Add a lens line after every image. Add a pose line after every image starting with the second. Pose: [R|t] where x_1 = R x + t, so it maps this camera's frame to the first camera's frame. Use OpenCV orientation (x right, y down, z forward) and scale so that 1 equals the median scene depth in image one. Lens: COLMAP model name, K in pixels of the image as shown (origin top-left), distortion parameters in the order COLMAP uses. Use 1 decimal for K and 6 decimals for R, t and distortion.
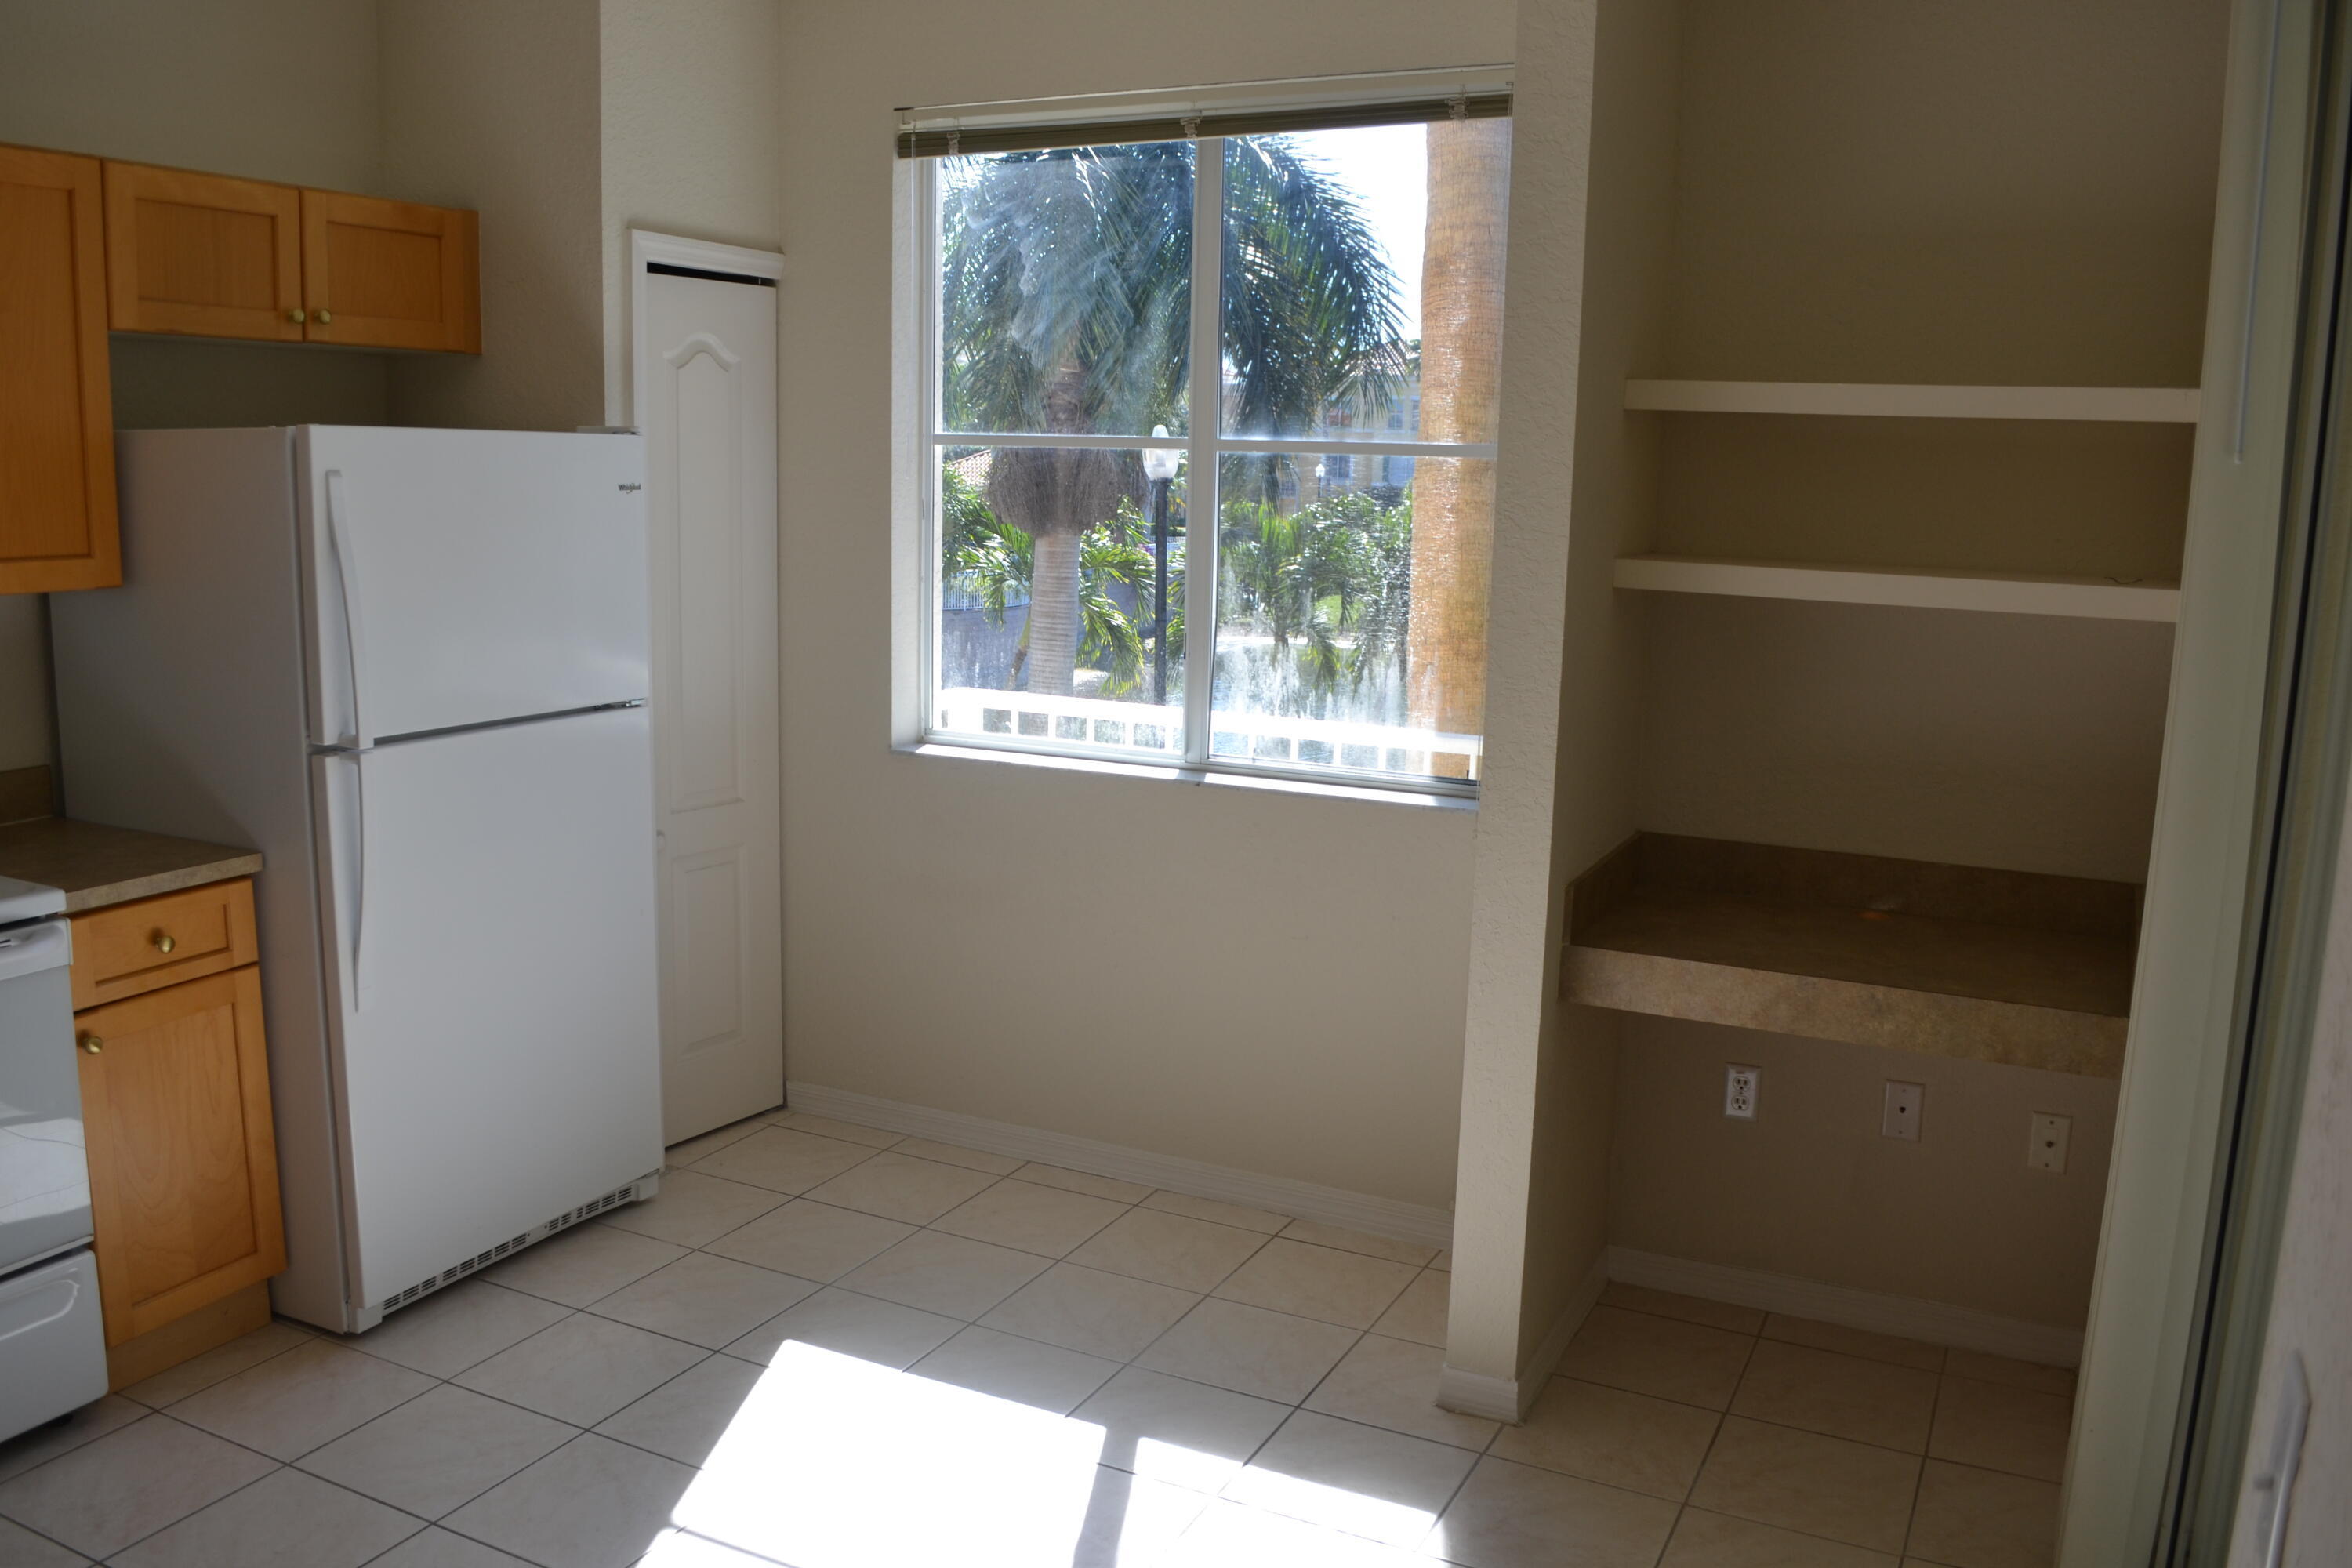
lens RADIAL K [[1865.6, 0, 1176.0], [0, 1865.6, 784.0], [0, 0, 1]] dist [-0.082399, -0.001667]
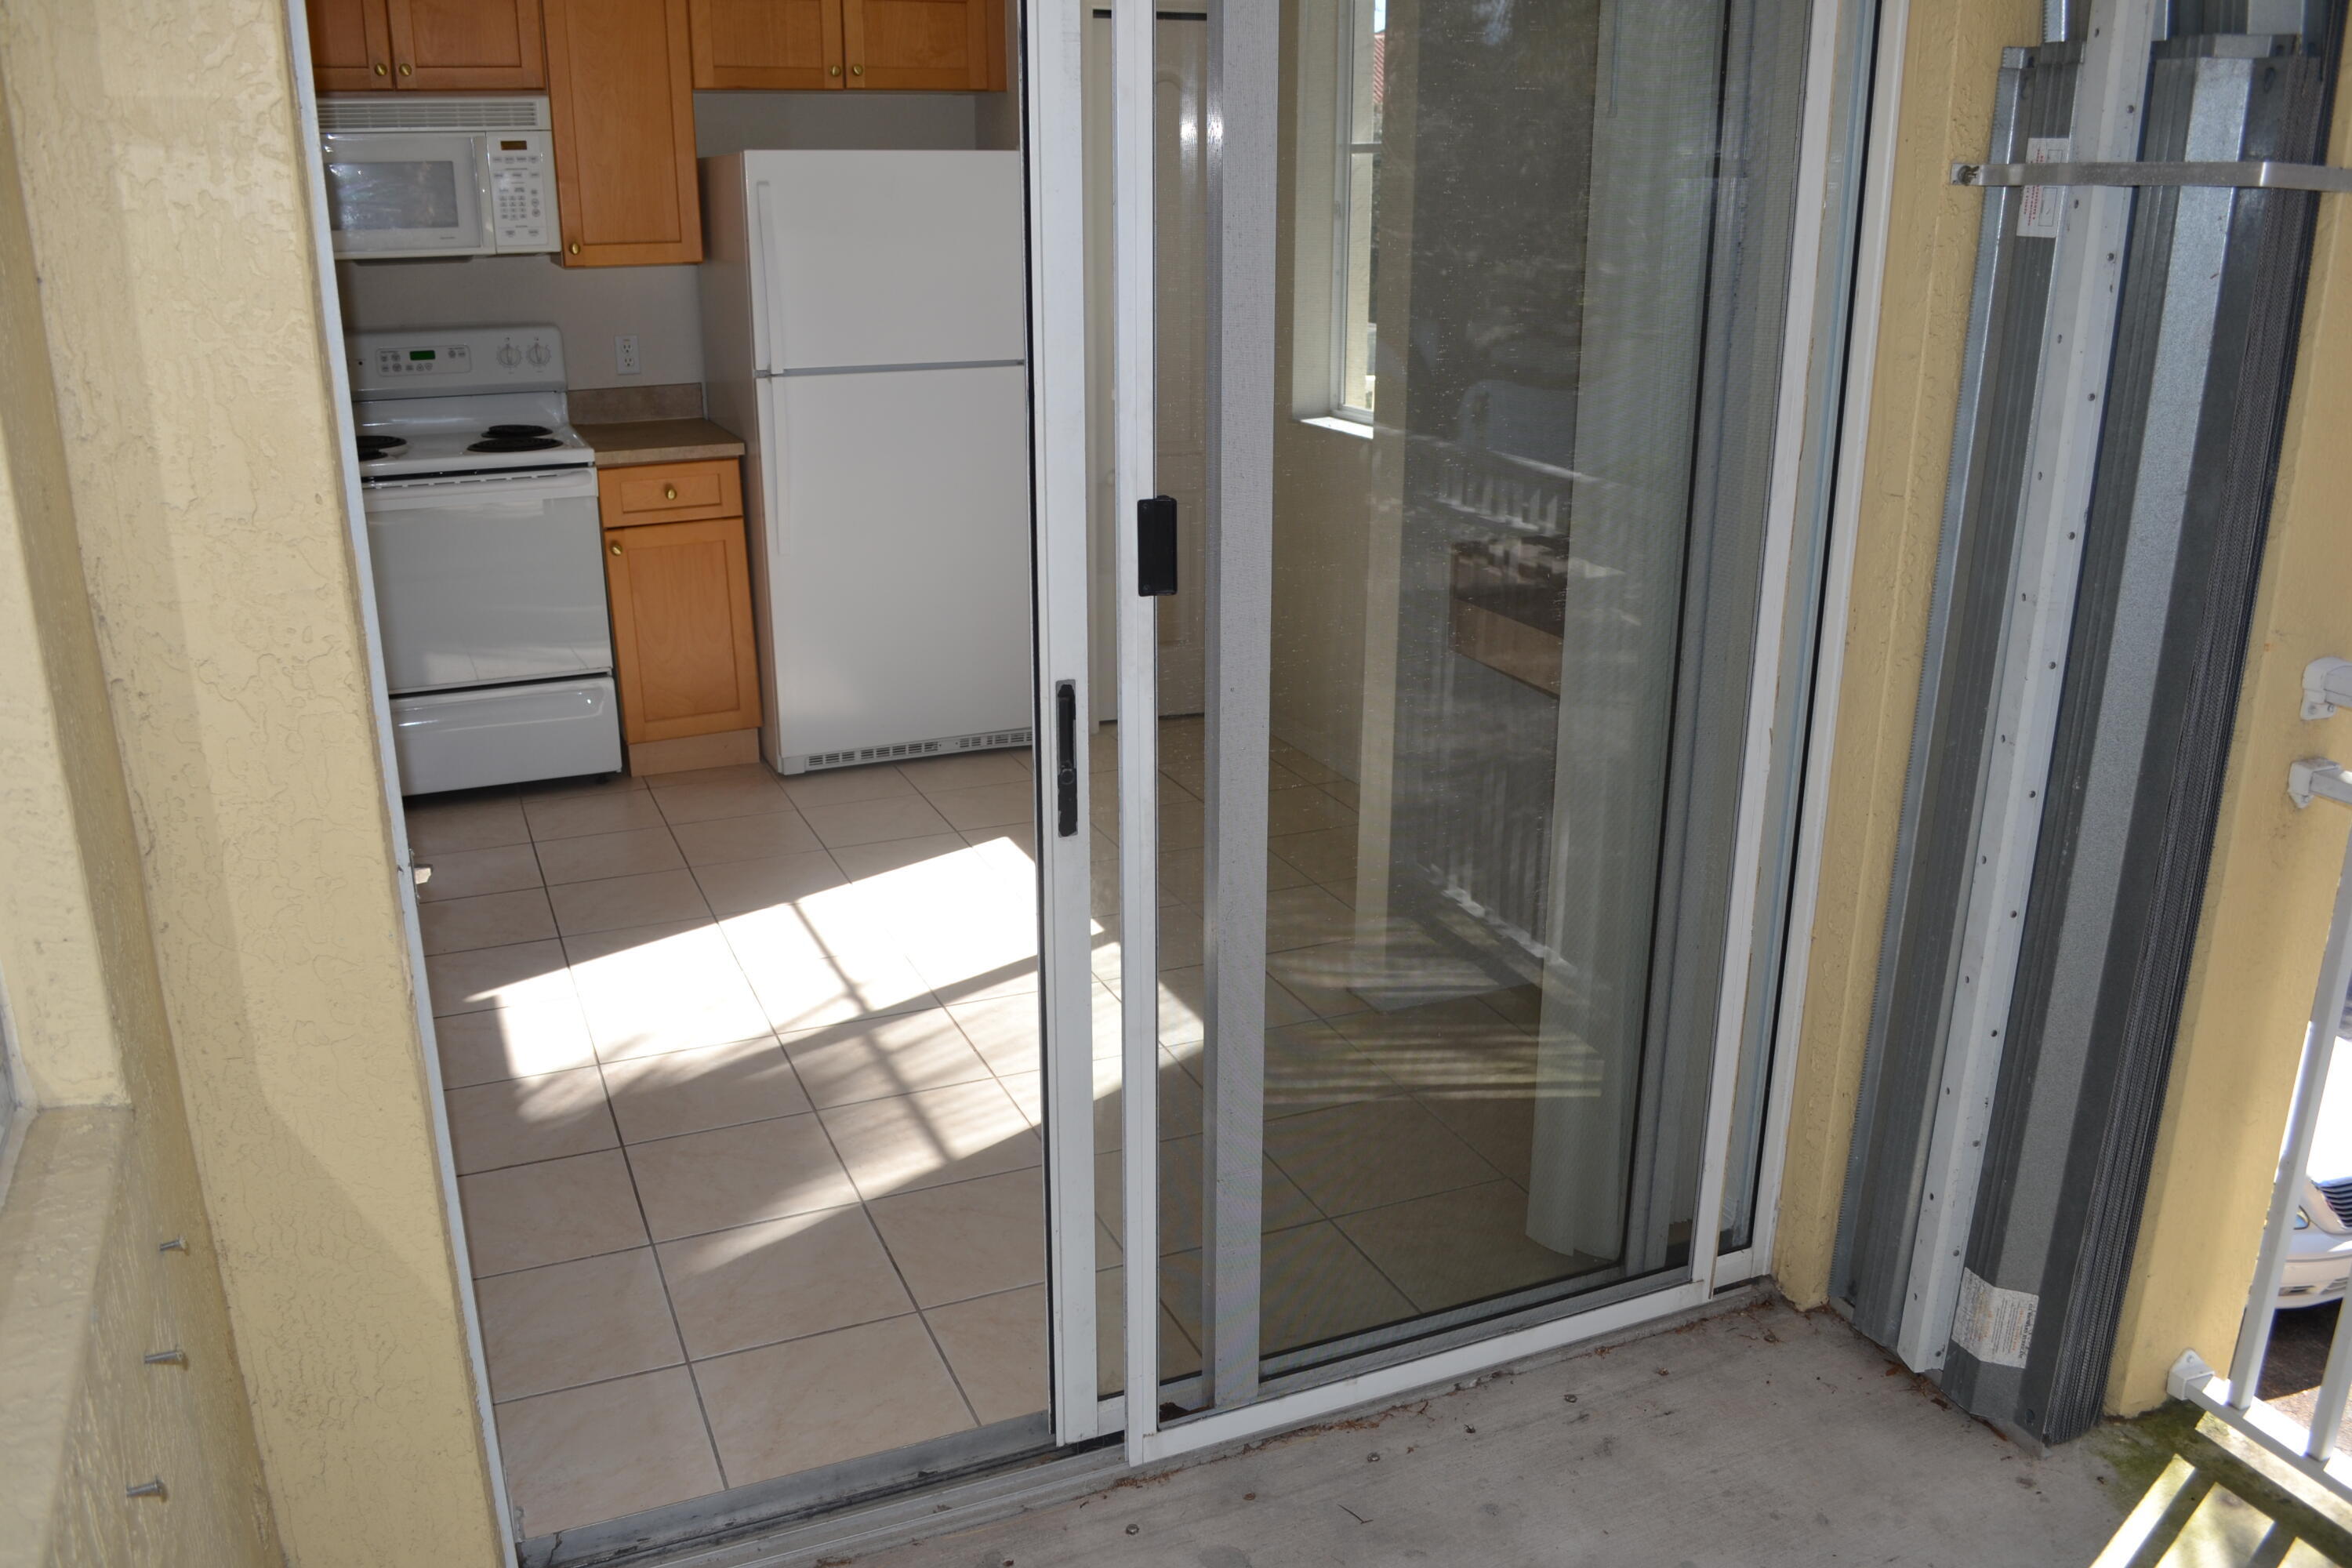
lens RADIAL K [[1865.6, 0, 1176.0], [0, 1865.6, 784.0], [0, 0, 1]] dist [-0.082399, -0.001667]
pose [[0.758484, 0.182750, -0.625544, 0.629307], [-0.092410, 0.980337, 0.174354, 0.011567], [0.645107, -0.074438, 0.760458, 0.040354]]
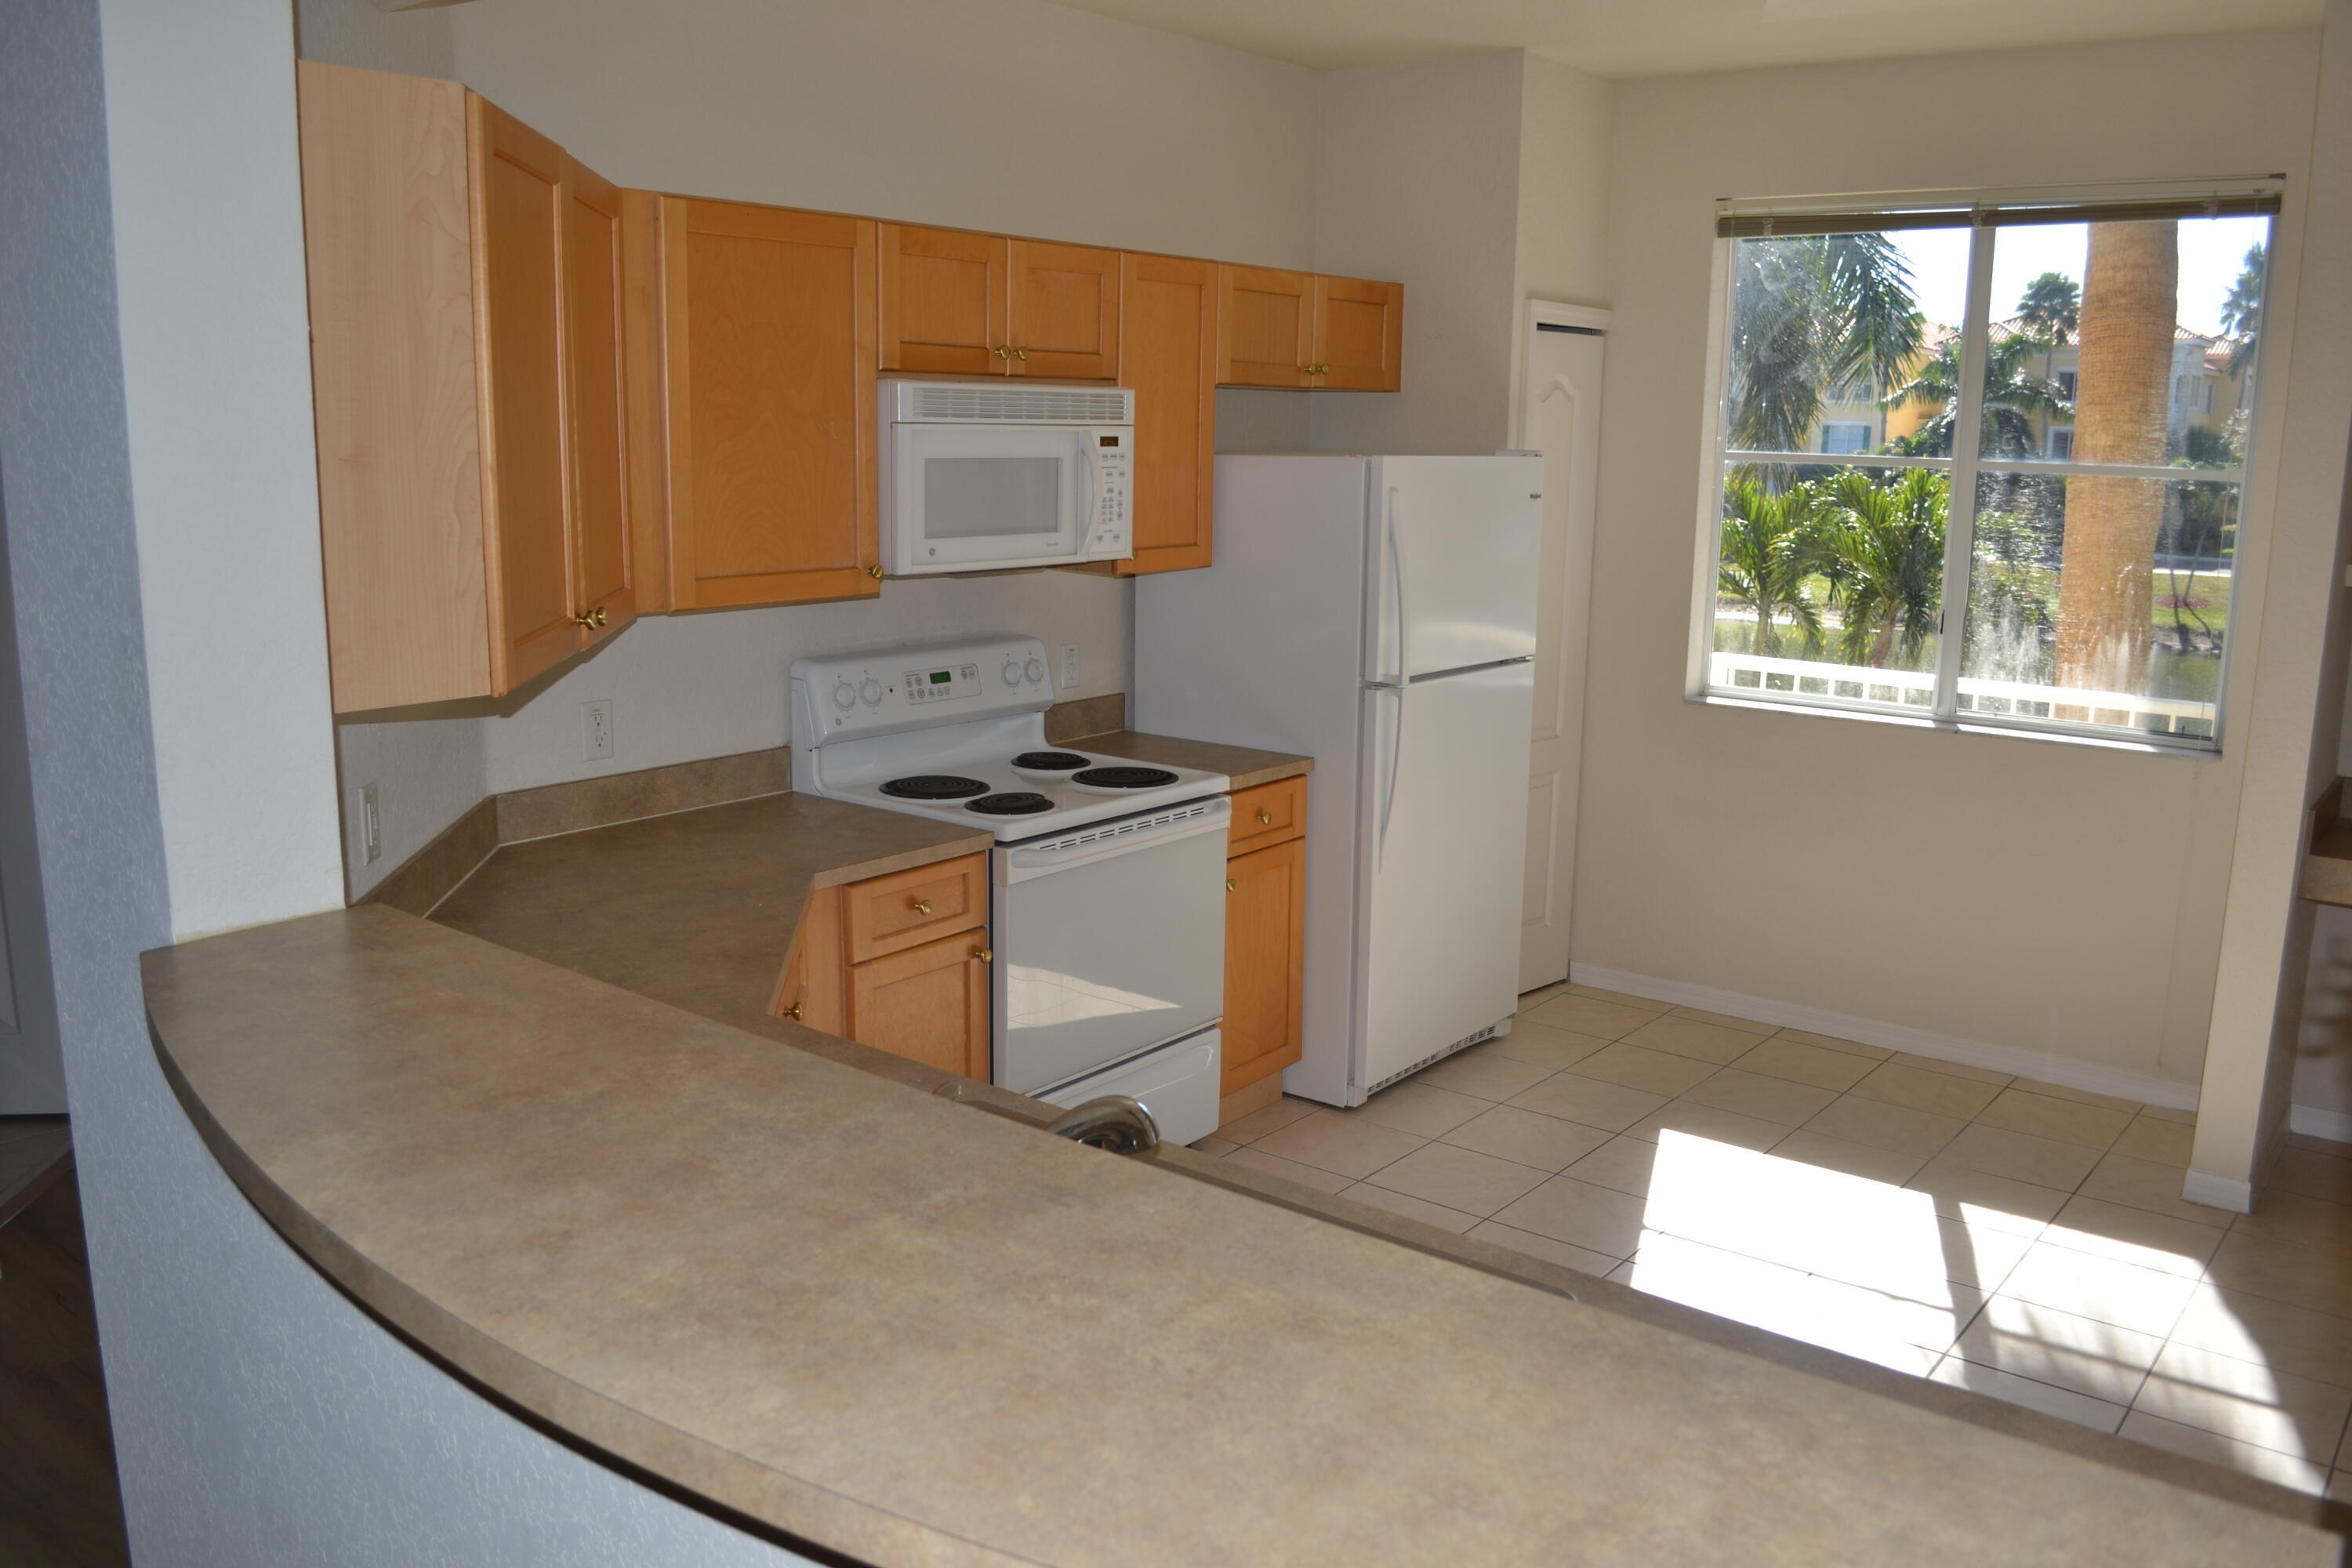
lens RADIAL K [[1865.6, 0, 1176.0], [0, 1865.6, 784.0], [0, 0, 1]] dist [-0.082399, -0.001667]
pose [[0.976530, 0.032368, -0.212935, -0.243755], [-0.028867, 0.999392, 0.019529, 0.026867], [0.213438, -0.012923, 0.976871, -0.346474]]
